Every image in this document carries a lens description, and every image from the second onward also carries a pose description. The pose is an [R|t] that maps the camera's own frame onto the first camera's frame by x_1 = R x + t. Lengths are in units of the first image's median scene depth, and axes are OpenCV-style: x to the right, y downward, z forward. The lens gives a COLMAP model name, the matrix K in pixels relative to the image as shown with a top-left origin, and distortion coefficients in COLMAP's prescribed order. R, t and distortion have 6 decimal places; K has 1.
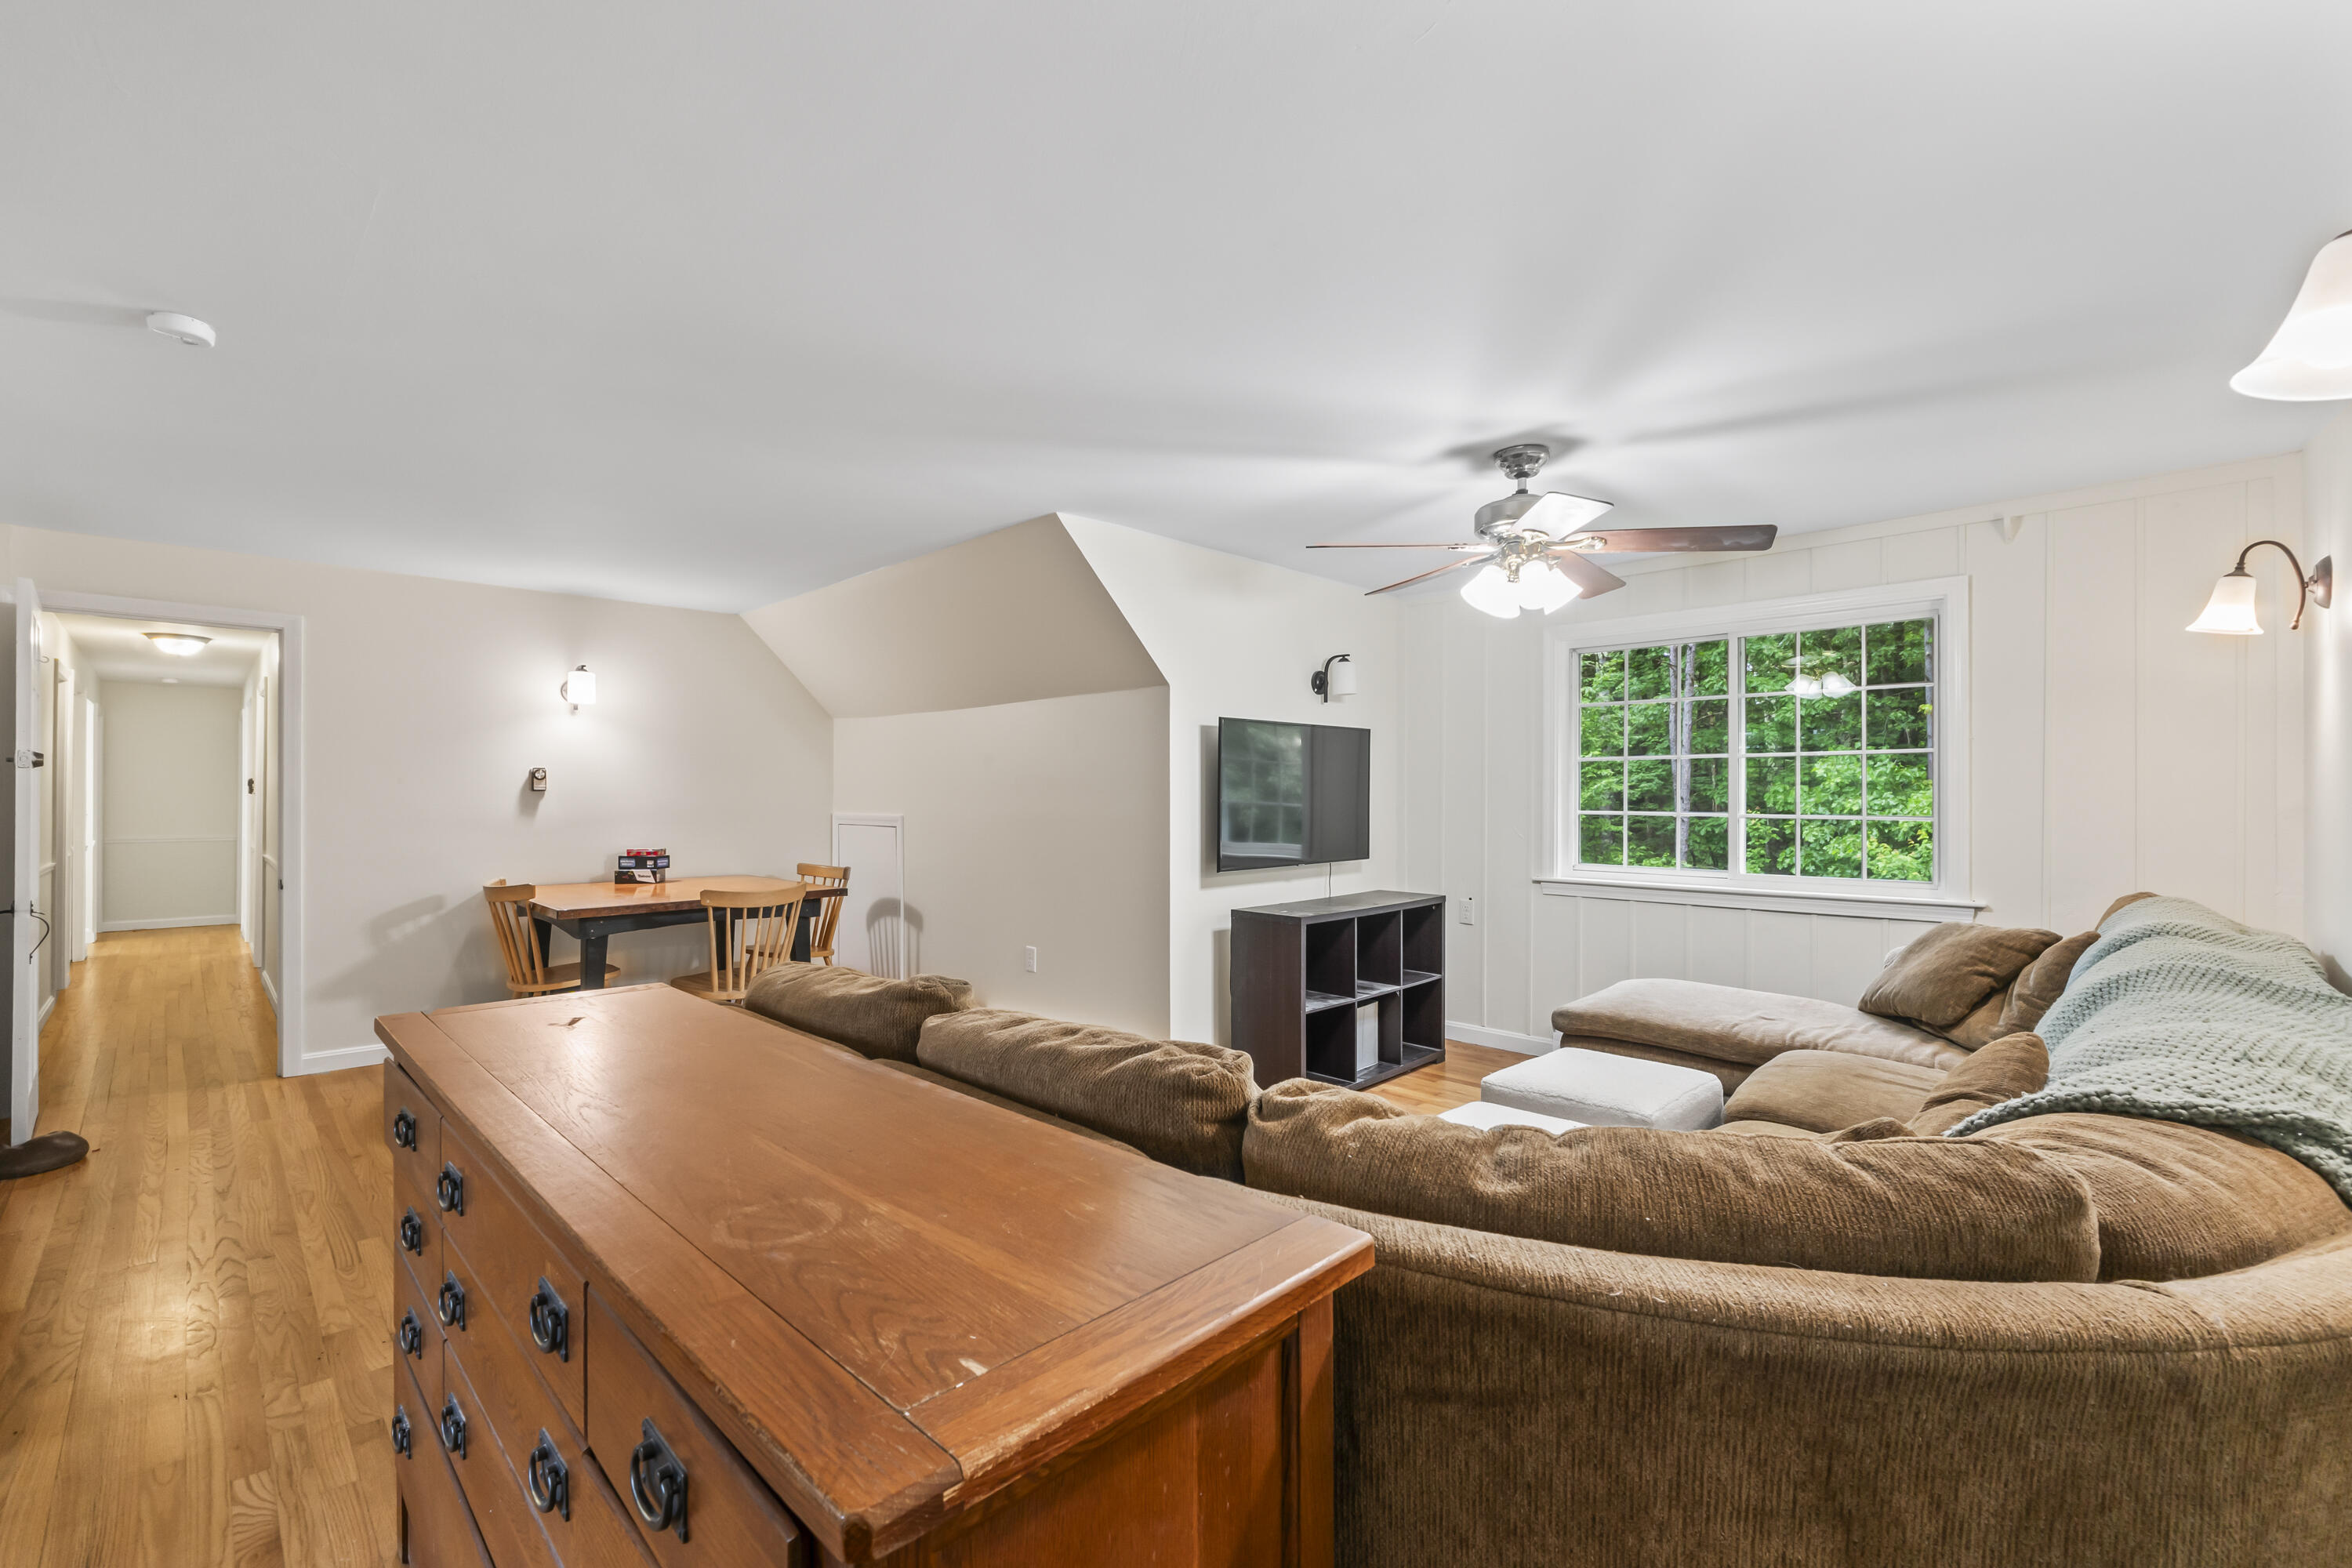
lens RADIAL K [[993.7, 0, 1162.4], [0, 993.7, 803.8], [0, 0, 1]] dist [-0.006695, 0.000242]
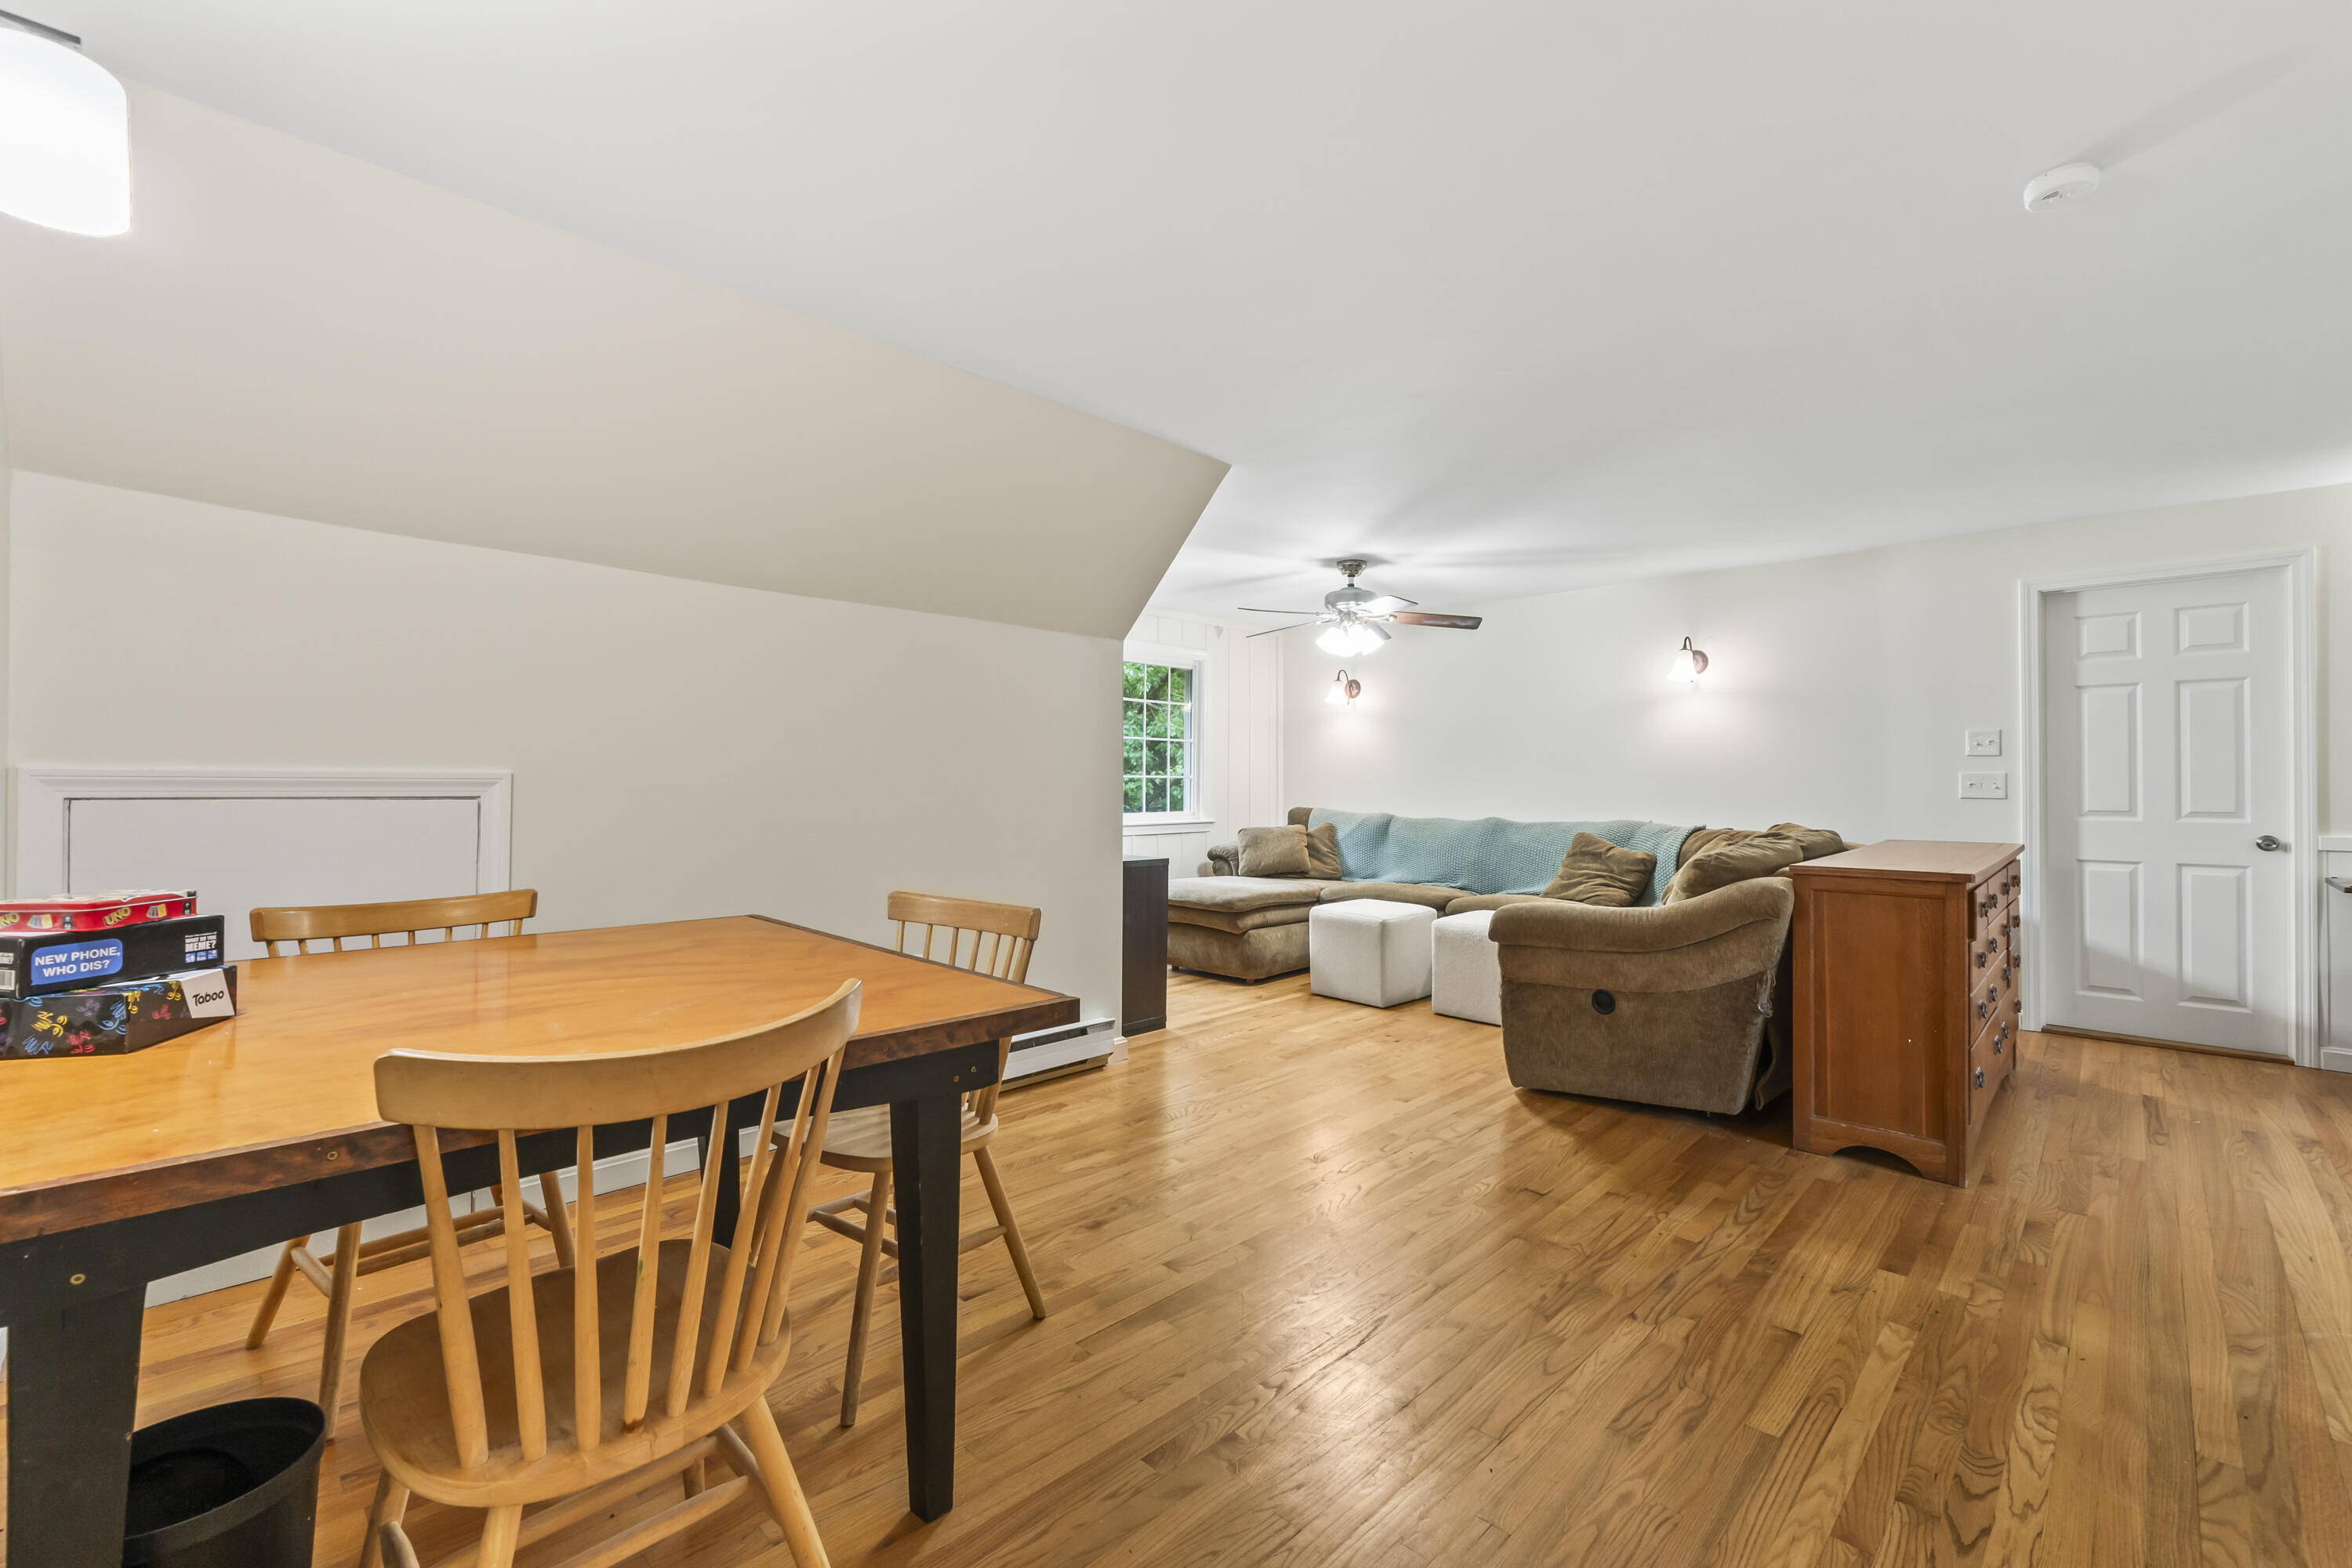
lens RADIAL K [[993.7, 0, 1169.6], [0, 993.7, 779.0], [0, 0, 1]] dist [-0.006695, 0.000242]
pose [[-0.011844, 0.004079, 0.999922, -1.023678], [0.002587, 0.999988, -0.004049, 0.024582], [-0.999927, 0.002539, -0.011855, 0.993519]]
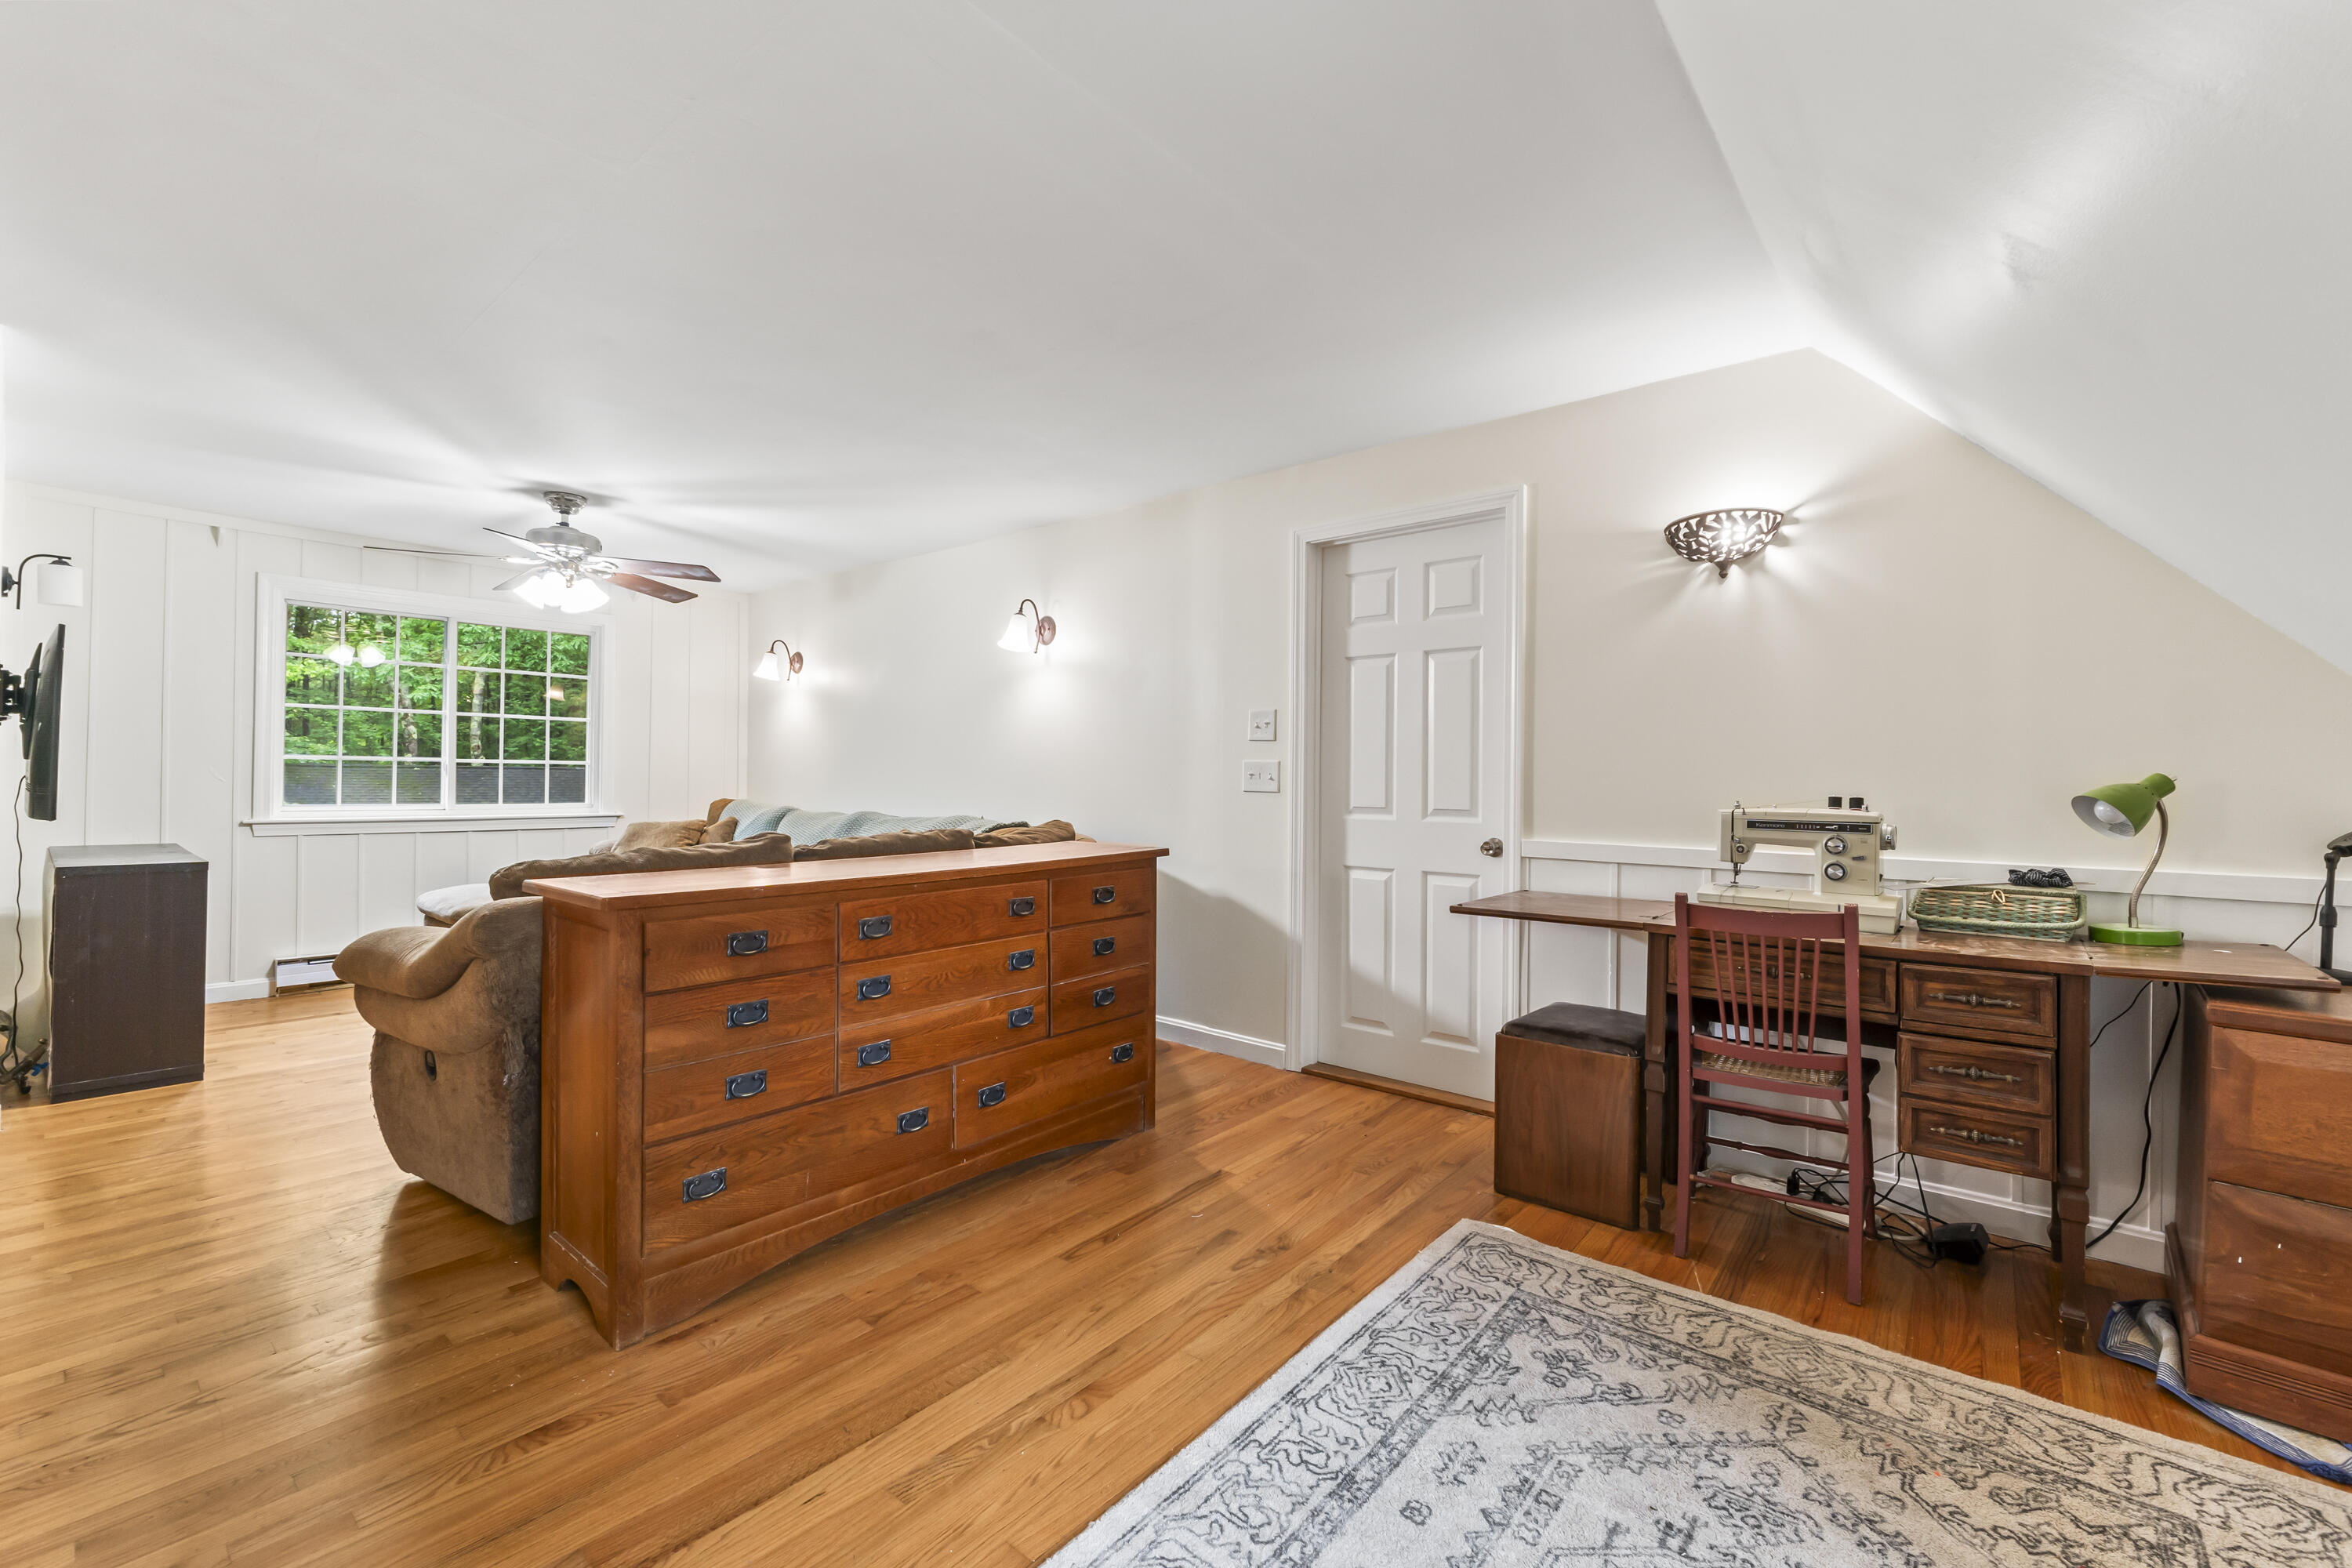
lens RADIAL K [[993.7, 0, 1176.3], [0, 993.7, 776.3], [0, 0, 1]] dist [-0.006695, 0.000242]
pose [[-0.088575, -0.000492, 0.996069, -0.833763], [-0.004811, 0.999988, 0.000066, 0.030518], [-0.996058, -0.004787, -0.088577, 0.186360]]
